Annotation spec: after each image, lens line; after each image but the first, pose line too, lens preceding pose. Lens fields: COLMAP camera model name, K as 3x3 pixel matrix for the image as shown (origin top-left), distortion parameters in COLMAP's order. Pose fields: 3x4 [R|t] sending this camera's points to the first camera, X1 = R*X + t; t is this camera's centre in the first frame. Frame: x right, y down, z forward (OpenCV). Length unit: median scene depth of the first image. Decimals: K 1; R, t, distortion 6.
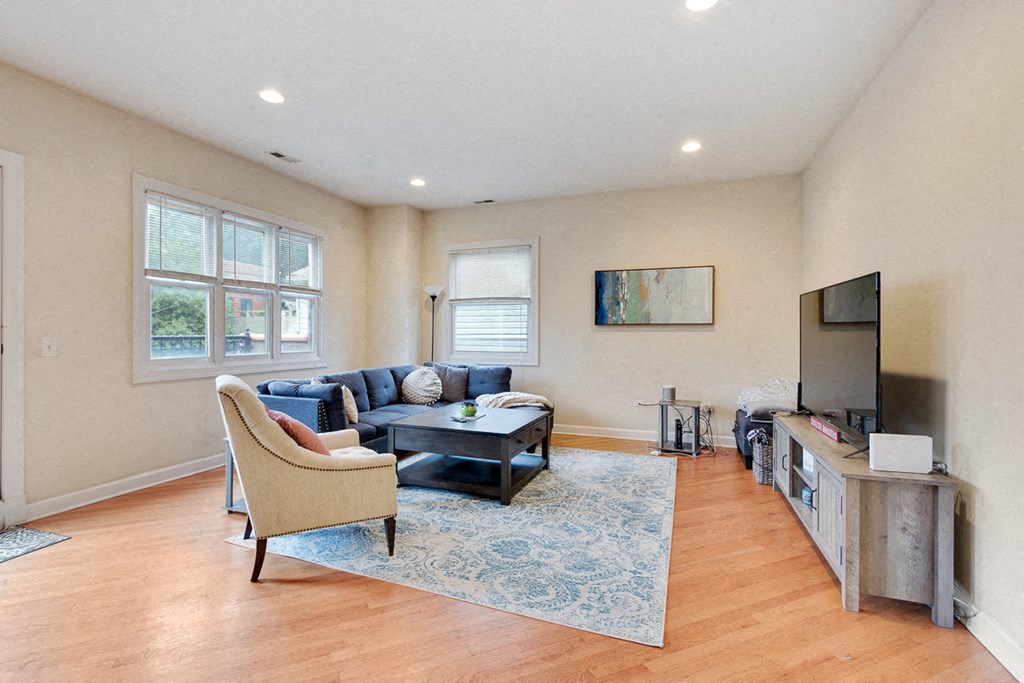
lens RADIAL K [[474.4, 0, 510.3], [0, 474.4, 336.9], [0, 0, 1]] dist [-0.001109, -0.001993]
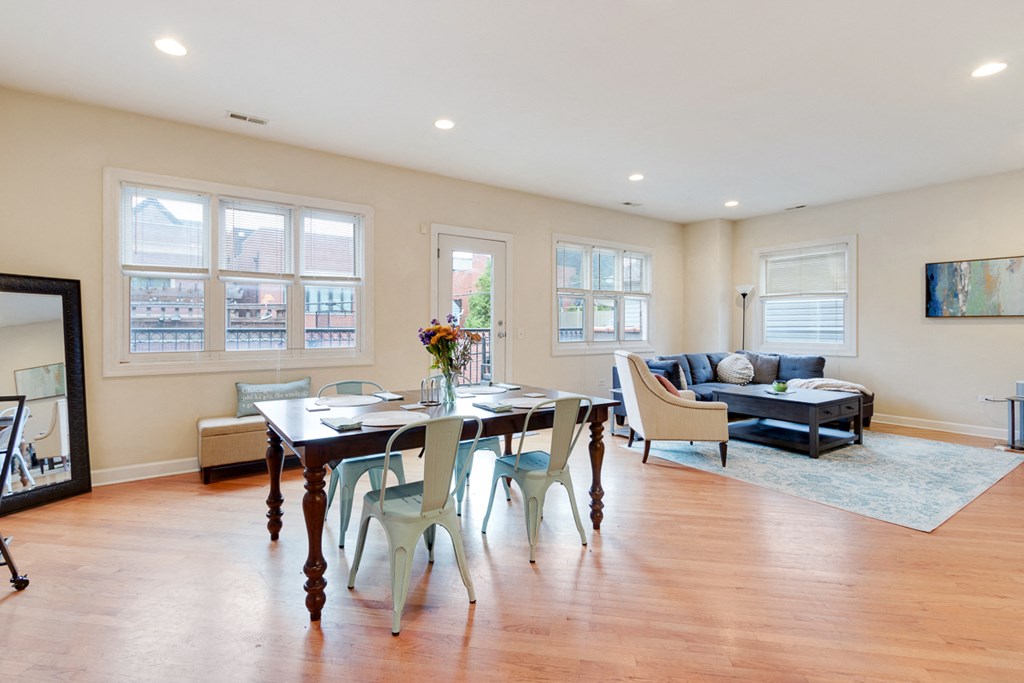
lens RADIAL K [[474.4, 0, 494.2], [0, 474.4, 325.5], [0, 0, 1]] dist [-0.001109, -0.001993]
pose [[0.809644, -0.001948, -0.586918, 0.027881], [-0.002741, 0.999971, -0.007100, 0.001617], [0.586915, 0.007357, 0.809615, -0.358465]]
